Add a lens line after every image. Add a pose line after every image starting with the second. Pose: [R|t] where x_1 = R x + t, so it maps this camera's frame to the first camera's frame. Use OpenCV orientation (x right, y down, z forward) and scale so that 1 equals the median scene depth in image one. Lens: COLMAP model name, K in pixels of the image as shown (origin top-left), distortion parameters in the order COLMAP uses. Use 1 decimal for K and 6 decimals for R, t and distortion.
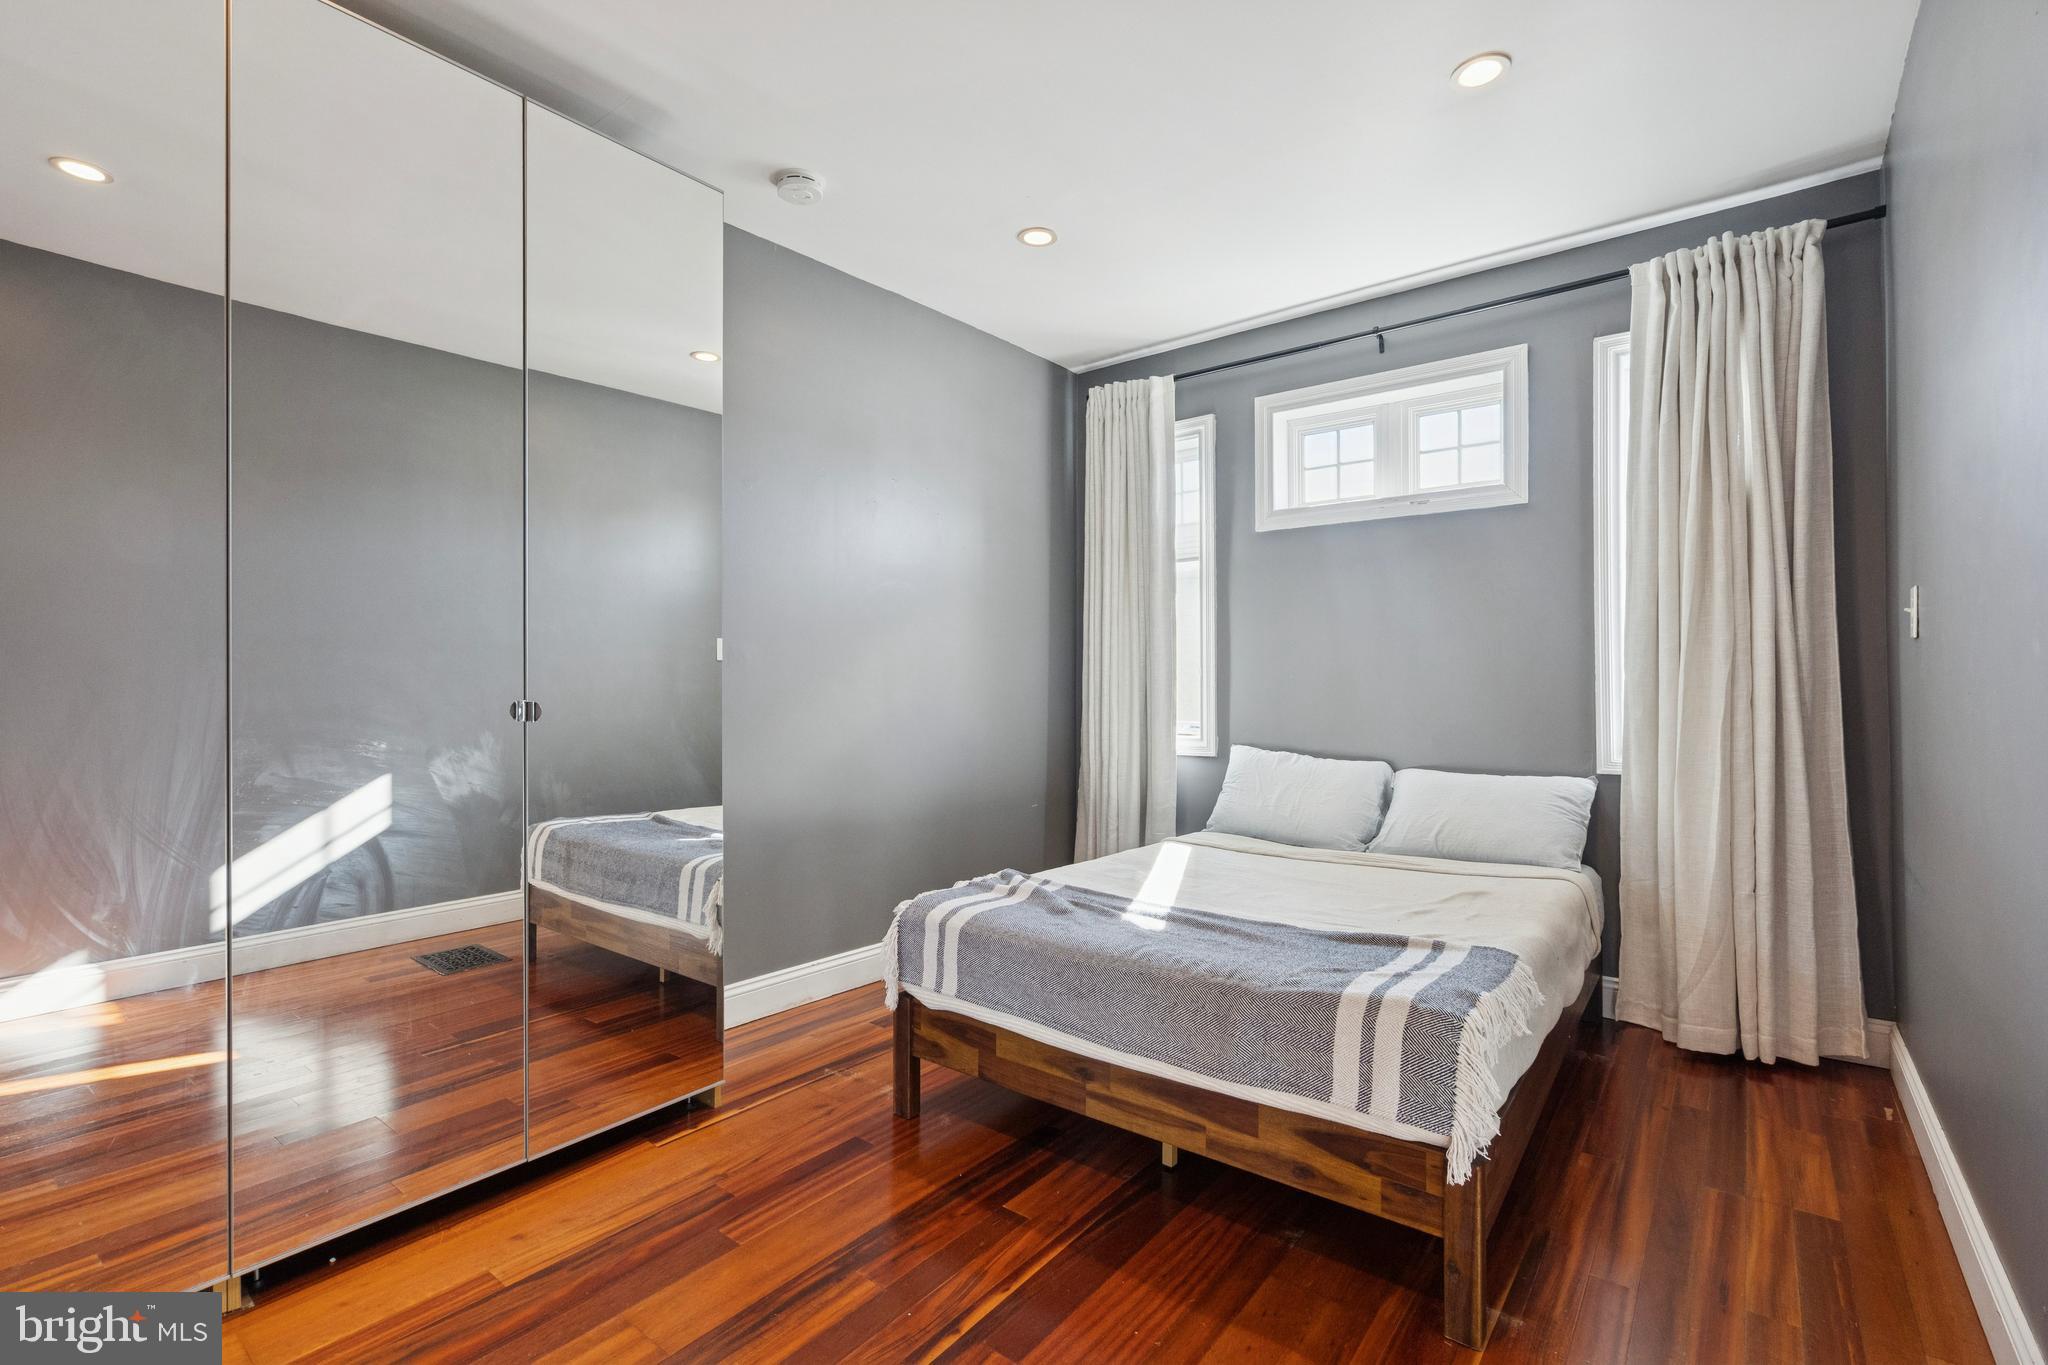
lens RADIAL K [[942.4, 0, 1008.2], [0, 942.4, 679.5], [0, 0, 1]] dist [-0.006482, -0.000172]
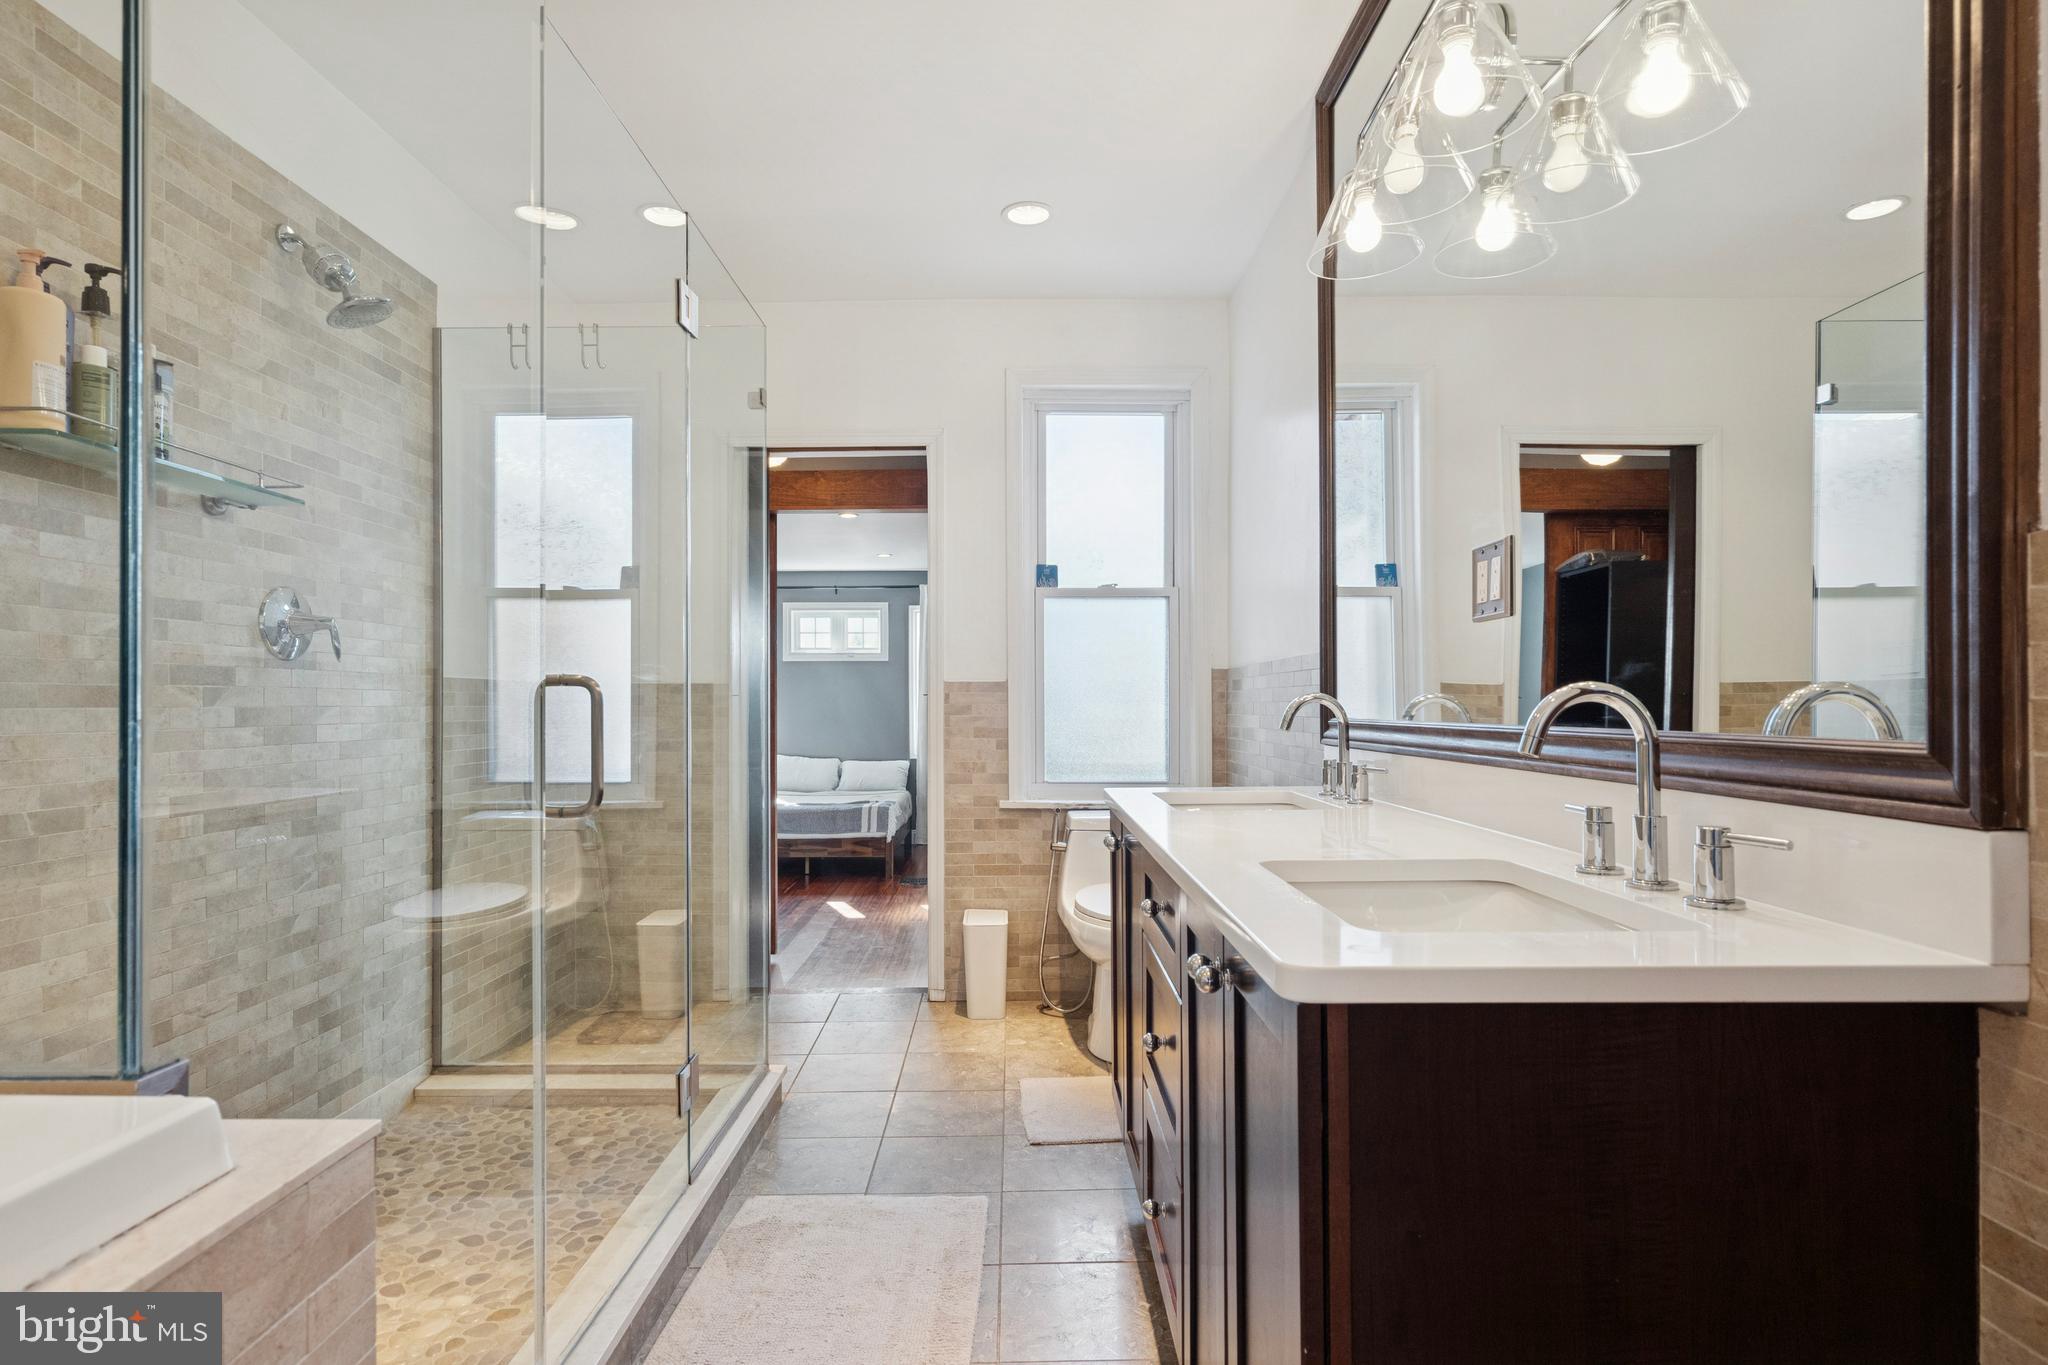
lens RADIAL K [[1071.3, 0, 1021.8], [0, 1071.3, 691.7], [0, 0, 1]] dist [-0.021241, -0.000443]
pose [[0.775488, 0.003944, 0.631350, -1.207892], [-0.002026, 0.999991, -0.003758, -0.096916], [-0.631359, 0.001635, 0.775489, -1.803525]]
